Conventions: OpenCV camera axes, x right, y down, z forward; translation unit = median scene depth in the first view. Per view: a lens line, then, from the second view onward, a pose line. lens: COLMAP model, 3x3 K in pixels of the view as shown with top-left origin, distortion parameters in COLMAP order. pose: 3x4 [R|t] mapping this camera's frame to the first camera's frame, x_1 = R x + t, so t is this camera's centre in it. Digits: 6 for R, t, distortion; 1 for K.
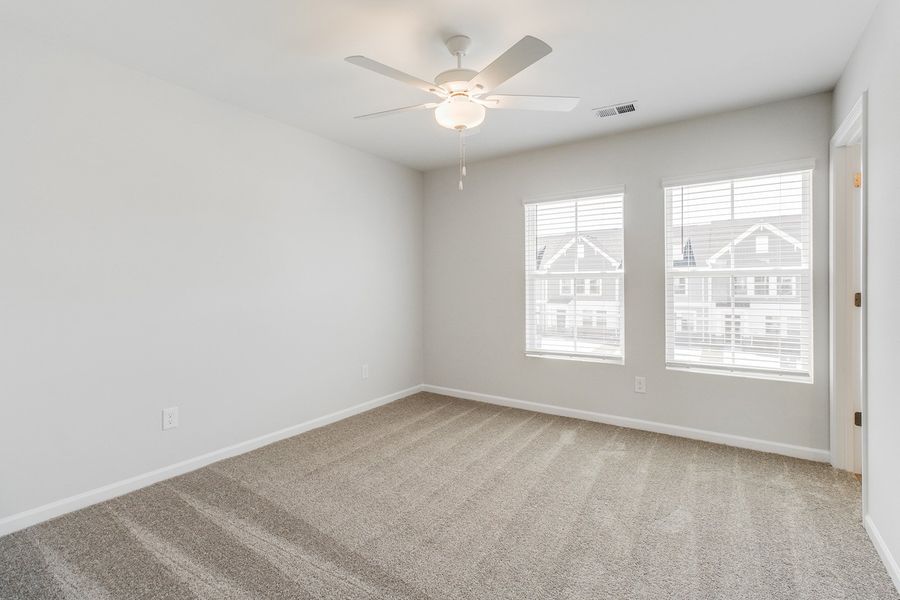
lens RADIAL K [[351.3, 0, 444.0], [0, 351.3, 288.0], [0, 0, 1]] dist [0.001353, 0.000162]
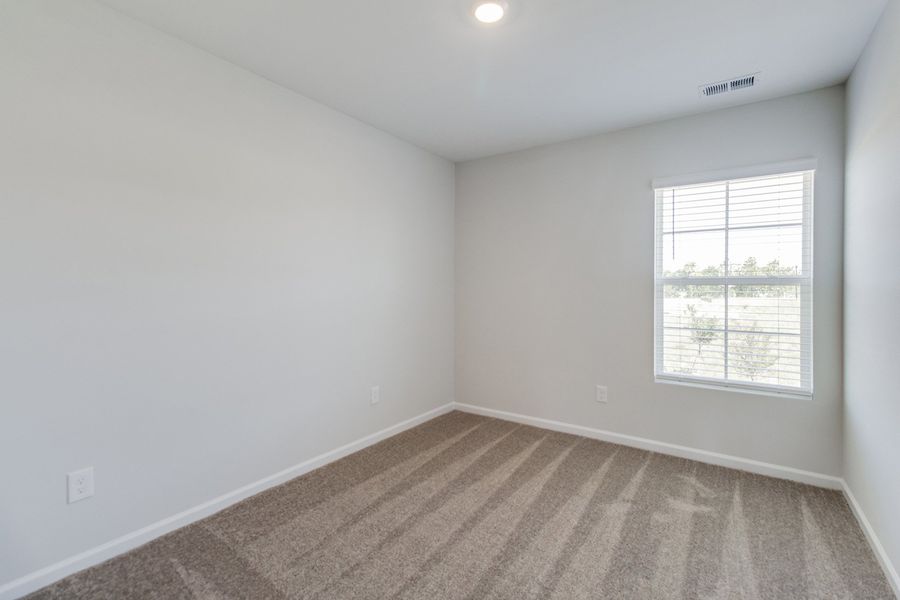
lens RADIAL K [[401.7, 0, 466.1], [0, 401.7, 285.7], [0, 0, 1]] dist [0.016749, 0.000511]
pose [[0.999190, 0.015439, -0.037166, 0.163704], [-0.016037, 0.999746, -0.015847, -0.000505], [0.036912, 0.016430, 0.999183, -0.098331]]
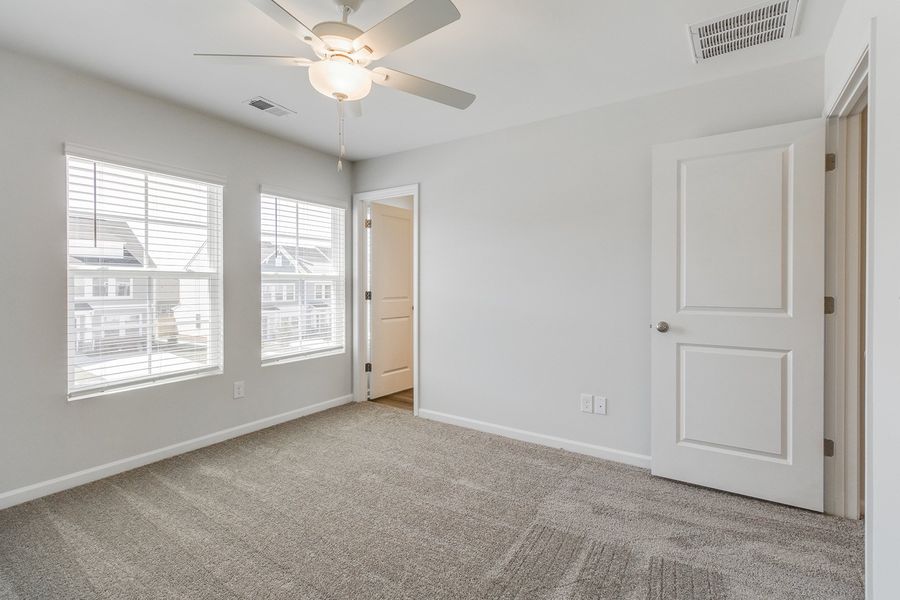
lens RADIAL K [[411.8, 0, 470.8], [0, 411.8, 288.7], [0, 0, 1]] dist [0.001579, -0.000749]
pose [[0.039830, -0.001101, 0.999206, -0.572626], [0.005563, 0.999984, 0.000880, 0.000768], [-0.999191, 0.005523, 0.039836, 0.333565]]
